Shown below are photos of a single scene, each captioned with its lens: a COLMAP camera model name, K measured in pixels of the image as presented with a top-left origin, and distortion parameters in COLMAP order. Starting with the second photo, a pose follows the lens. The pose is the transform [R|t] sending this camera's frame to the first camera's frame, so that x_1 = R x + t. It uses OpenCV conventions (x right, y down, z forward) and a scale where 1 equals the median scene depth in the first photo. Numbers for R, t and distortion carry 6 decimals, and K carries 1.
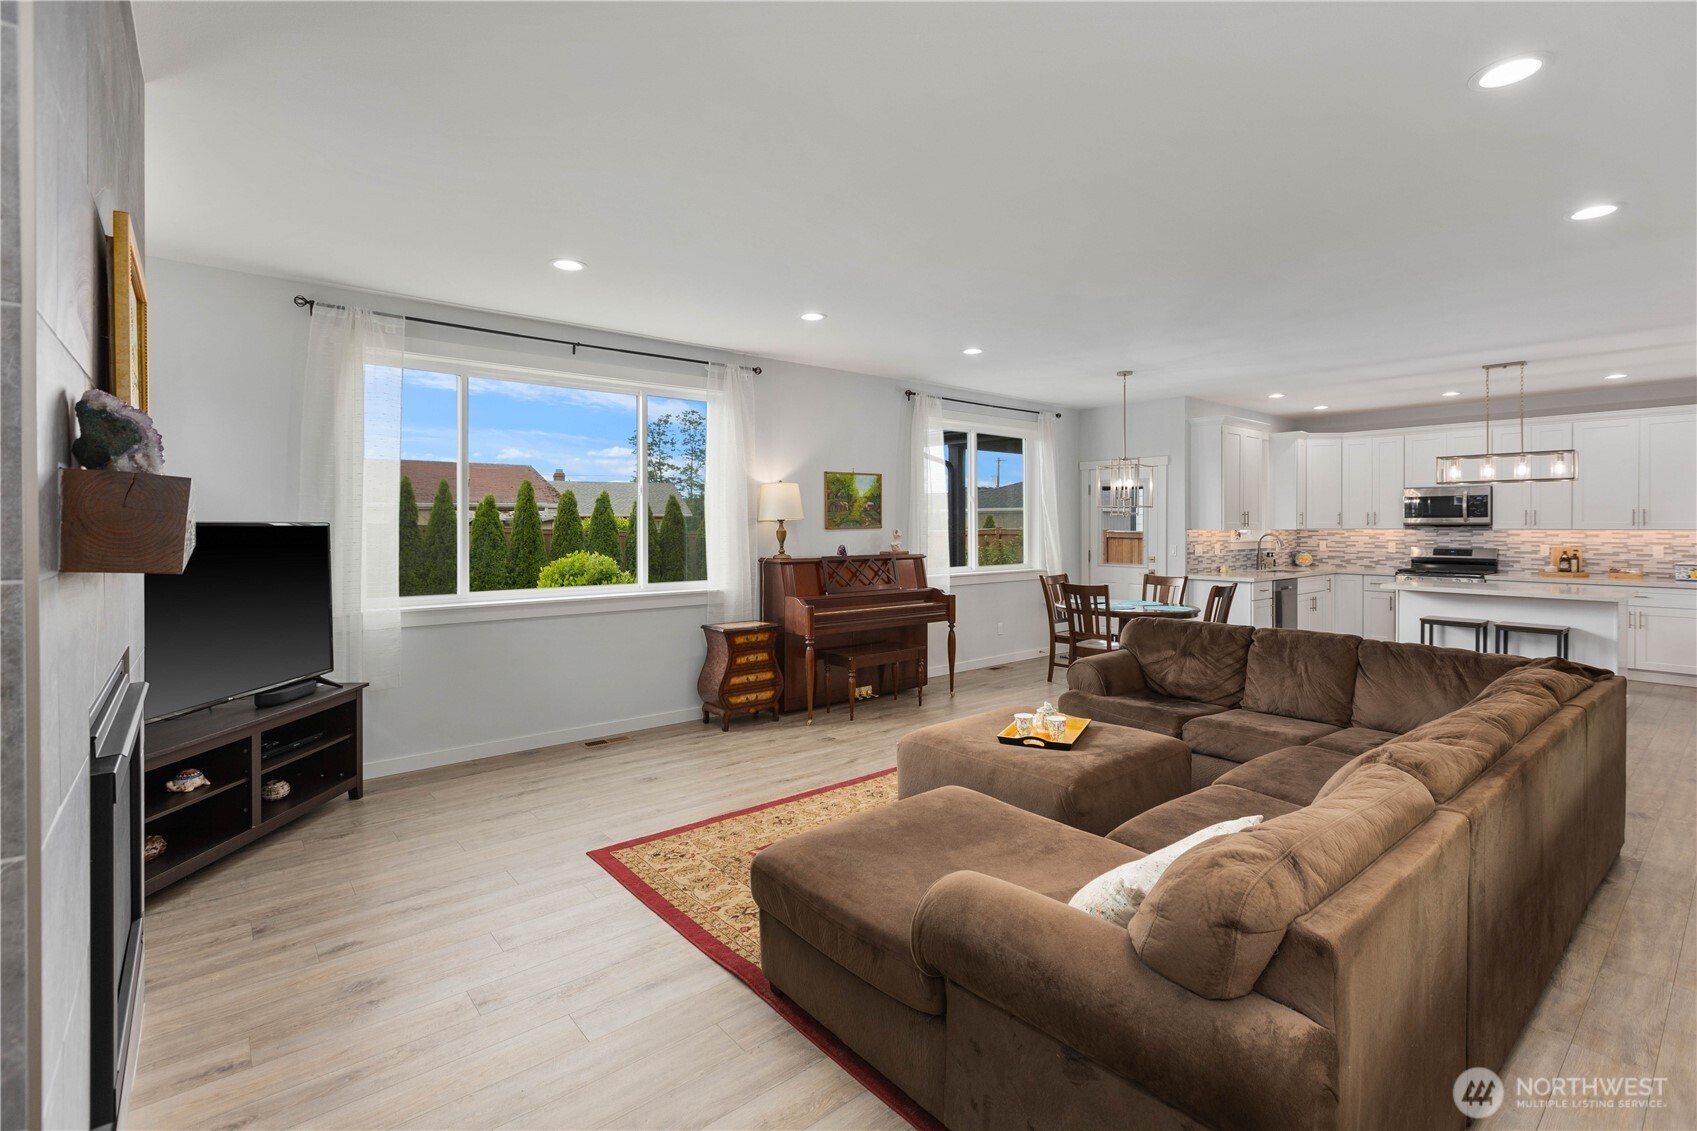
lens RADIAL K [[771.9, 0, 844.0], [0, 771.9, 529.1], [0, 0, 1]] dist [-0.001654, -0.000122]
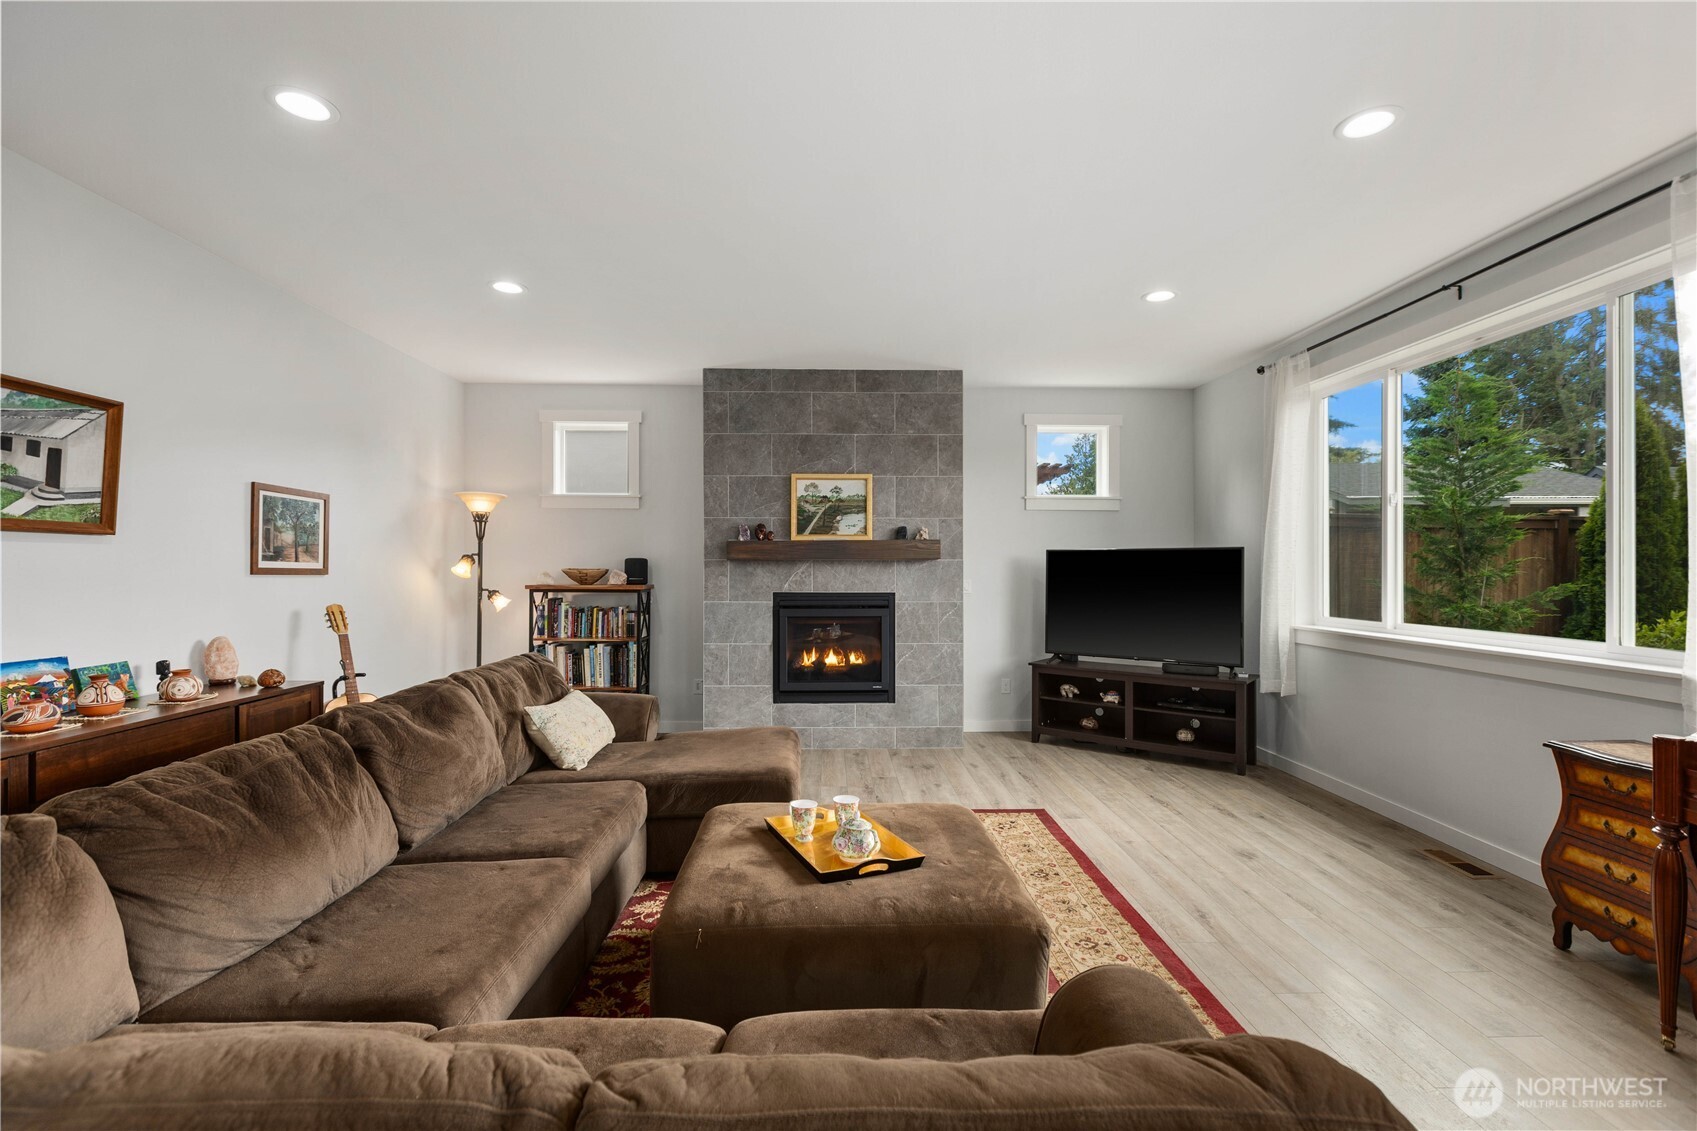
lens RADIAL K [[754.4, 0, 848.9], [0, 754.4, 568.9], [0, 0, 1]] dist [0.001829, -0.000344]
pose [[-0.617123, 0.003032, -0.786861, 0.464508], [-0.002987, 0.999976, 0.006196, 0.014838], [0.786861, 0.006175, -0.617099, 0.853868]]
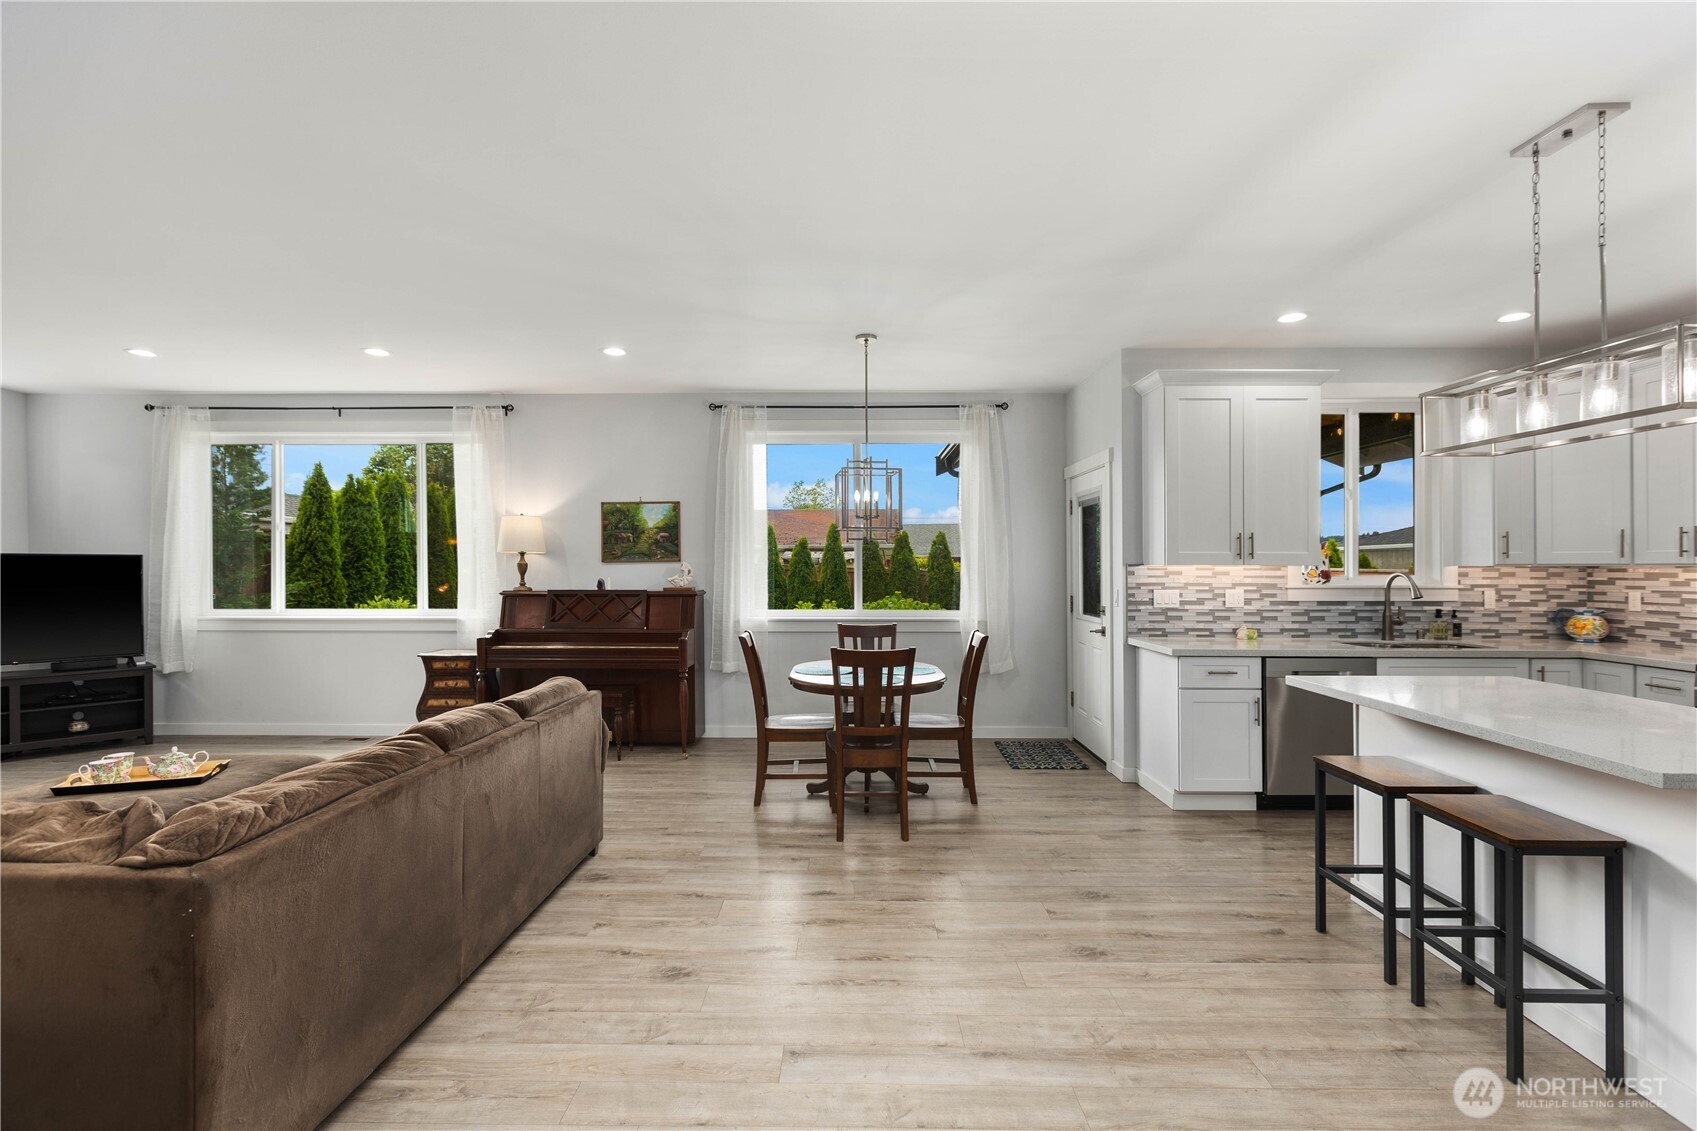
lens RADIAL K [[765.0, 0, 841.3], [0, 765.0, 571.5], [0, 0, 1]] dist [0.001837, -0.000589]
pose [[0.761183, 0.006282, -0.648506, 0.892642], [-0.005692, 0.999979, 0.003005, 0.007769], [0.648512, 0.001404, 0.761203, 0.512667]]
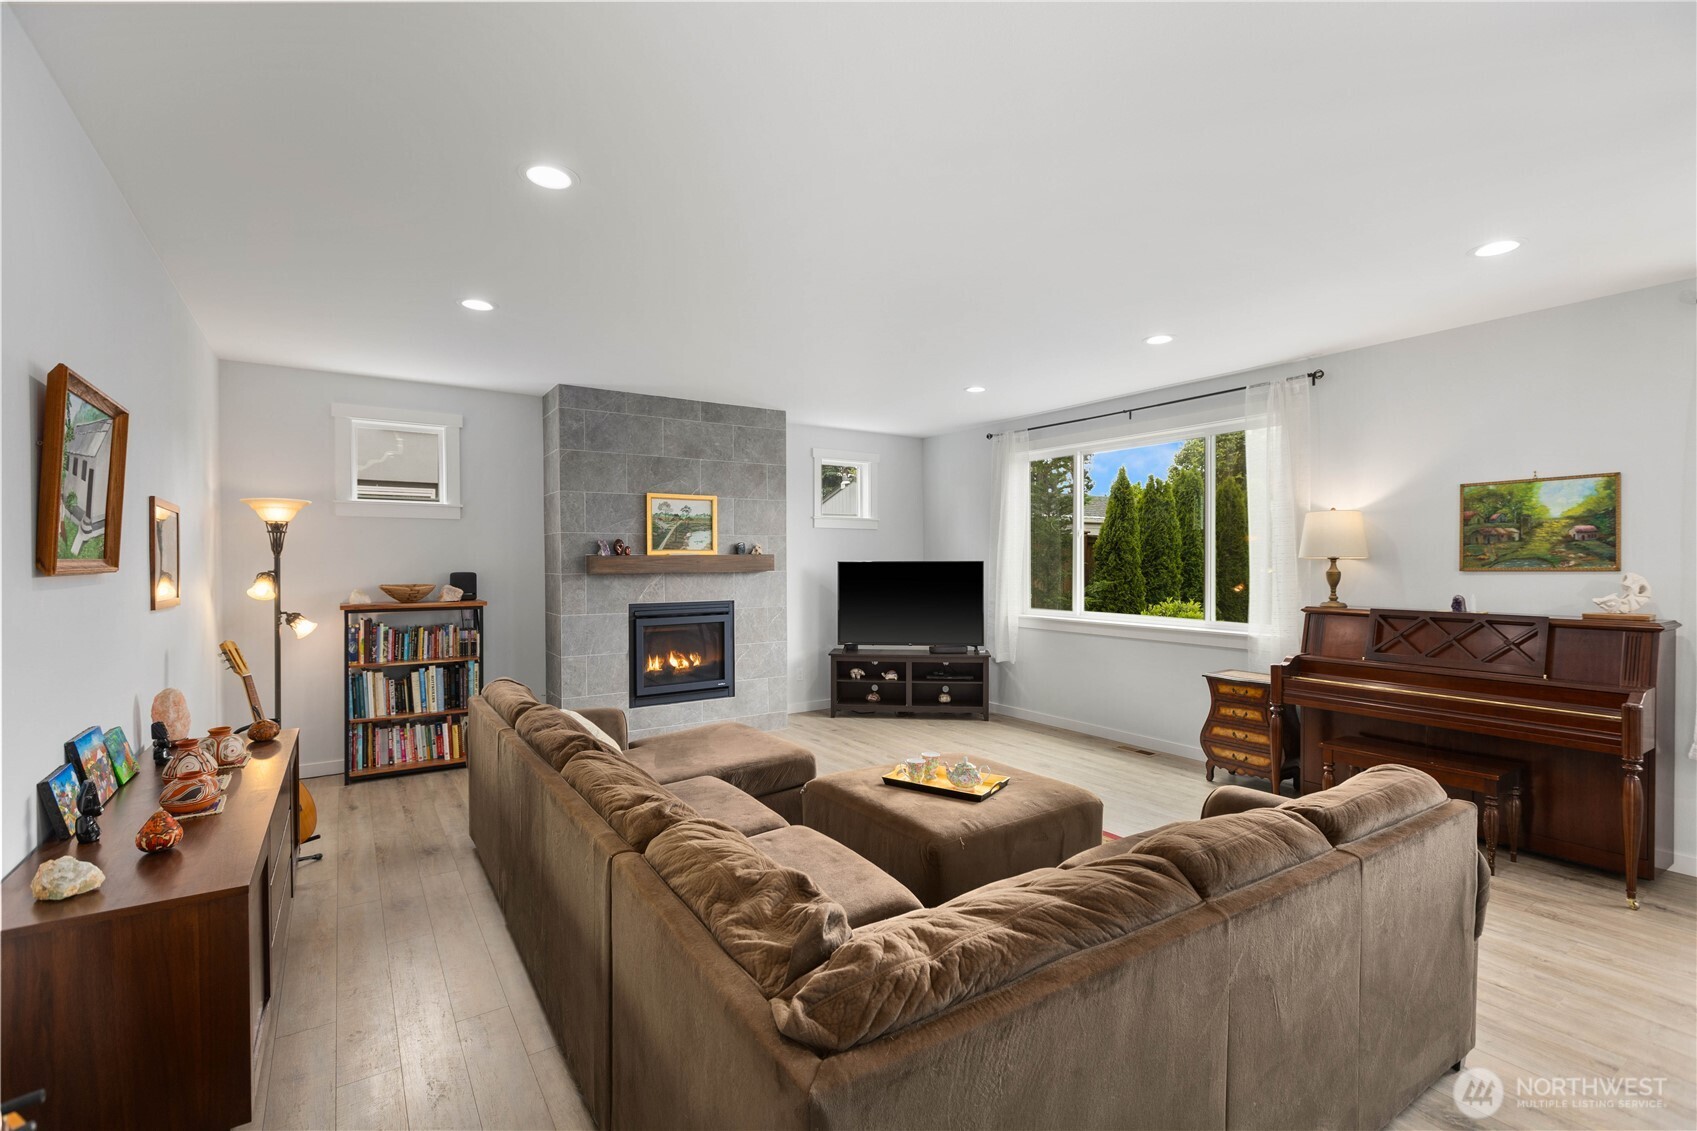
lens RADIAL K [[753.4, 0, 848.0], [0, 753.4, 573.6], [0, 0, 1]] dist [0.005763, -0.000259]
pose [[-0.100203, 0.022655, -0.994709, 0.737866], [-0.001597, 0.999736, 0.022930, -0.012680], [0.994966, 0.003886, -0.100140, 0.590610]]
